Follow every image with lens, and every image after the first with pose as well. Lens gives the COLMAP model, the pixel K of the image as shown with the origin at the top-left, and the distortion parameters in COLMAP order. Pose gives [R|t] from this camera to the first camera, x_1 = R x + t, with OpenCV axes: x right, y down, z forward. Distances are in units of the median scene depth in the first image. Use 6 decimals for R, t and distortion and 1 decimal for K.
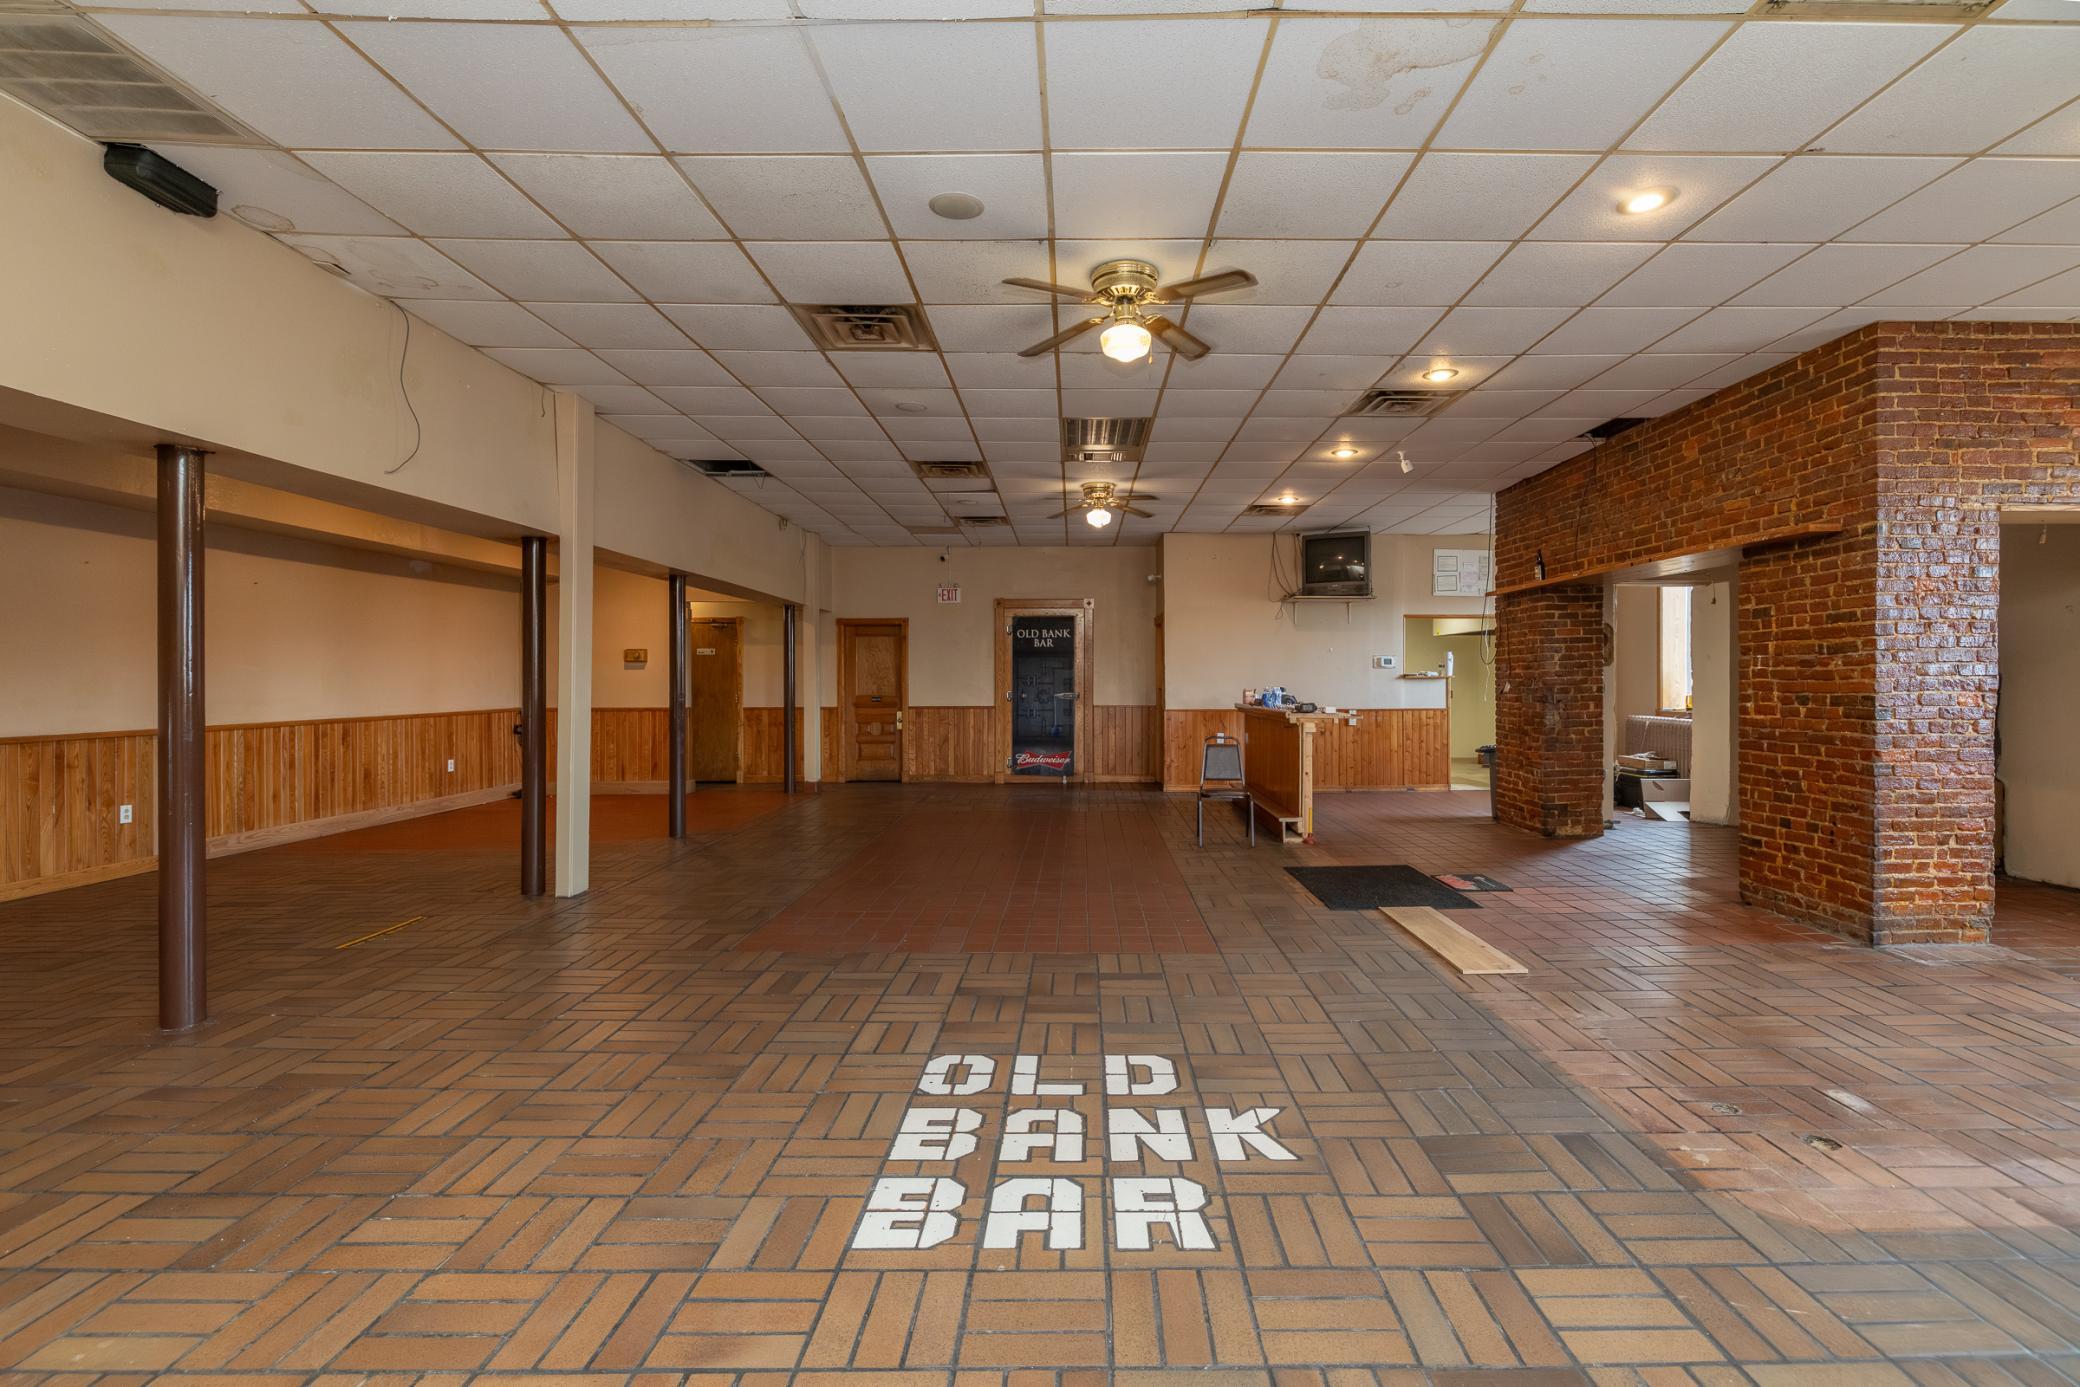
lens RADIAL K [[920.9, 0, 1074.5], [0, 920.9, 679.5], [0, 0, 1]] dist [0.000403, -0.000982]
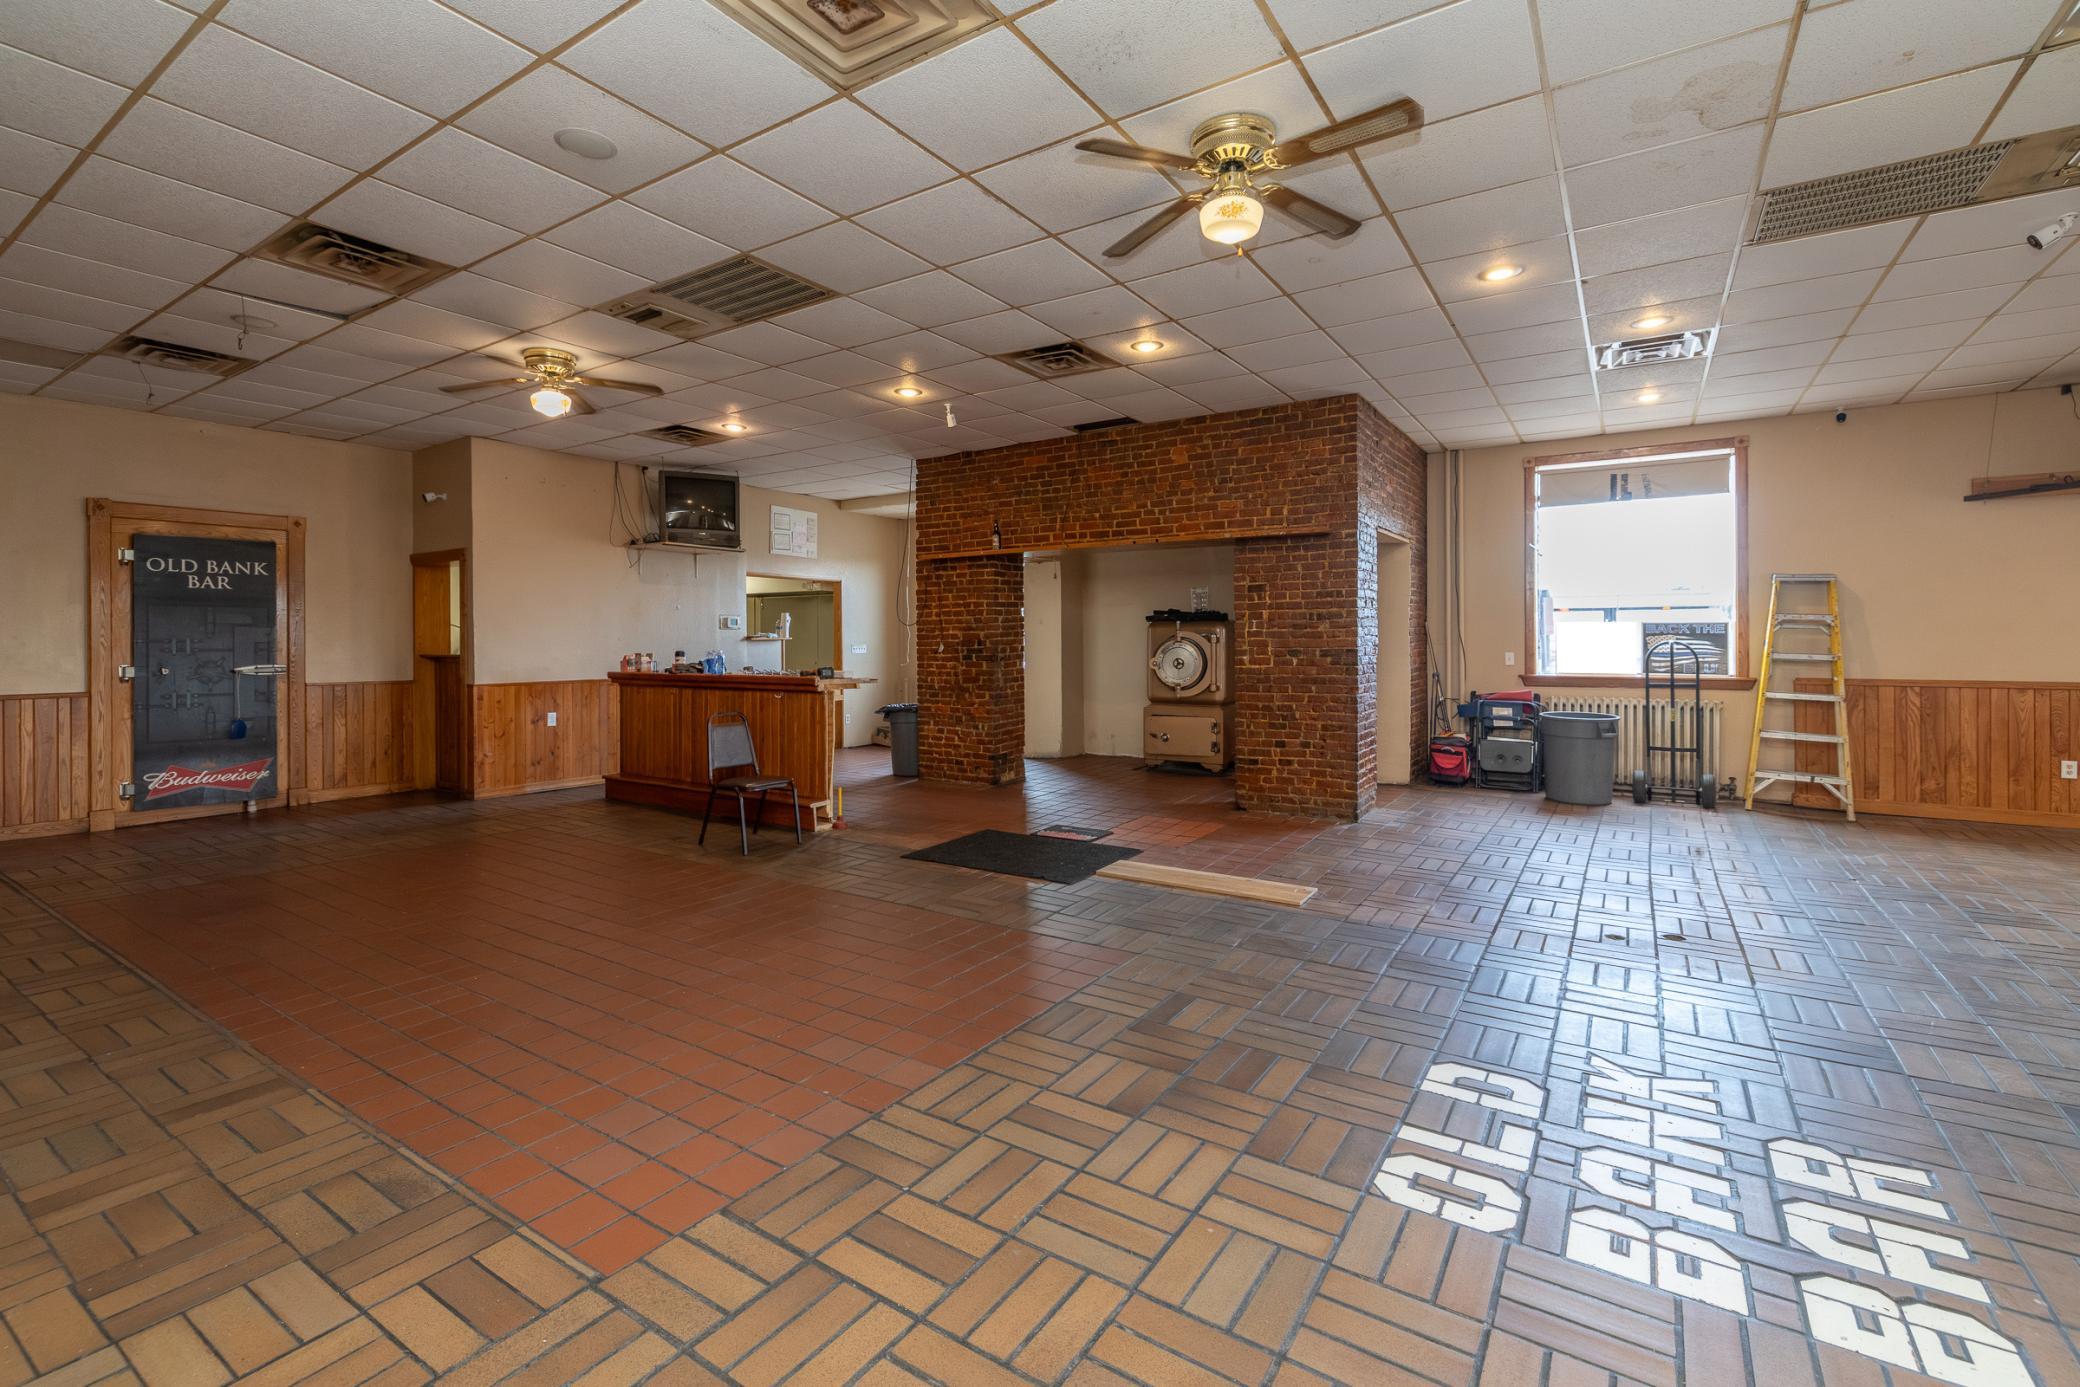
lens RADIAL K [[920.9, 0, 1023.4], [0, 920.9, 638.2], [0, 0, 1]] dist [0.000403, -0.000982]
pose [[0.559307, 0.002267, 0.828958, -0.600778], [0.004579, 0.999973, -0.005824, 0.006491], [-0.828948, 0.007053, 0.559281, 0.588756]]
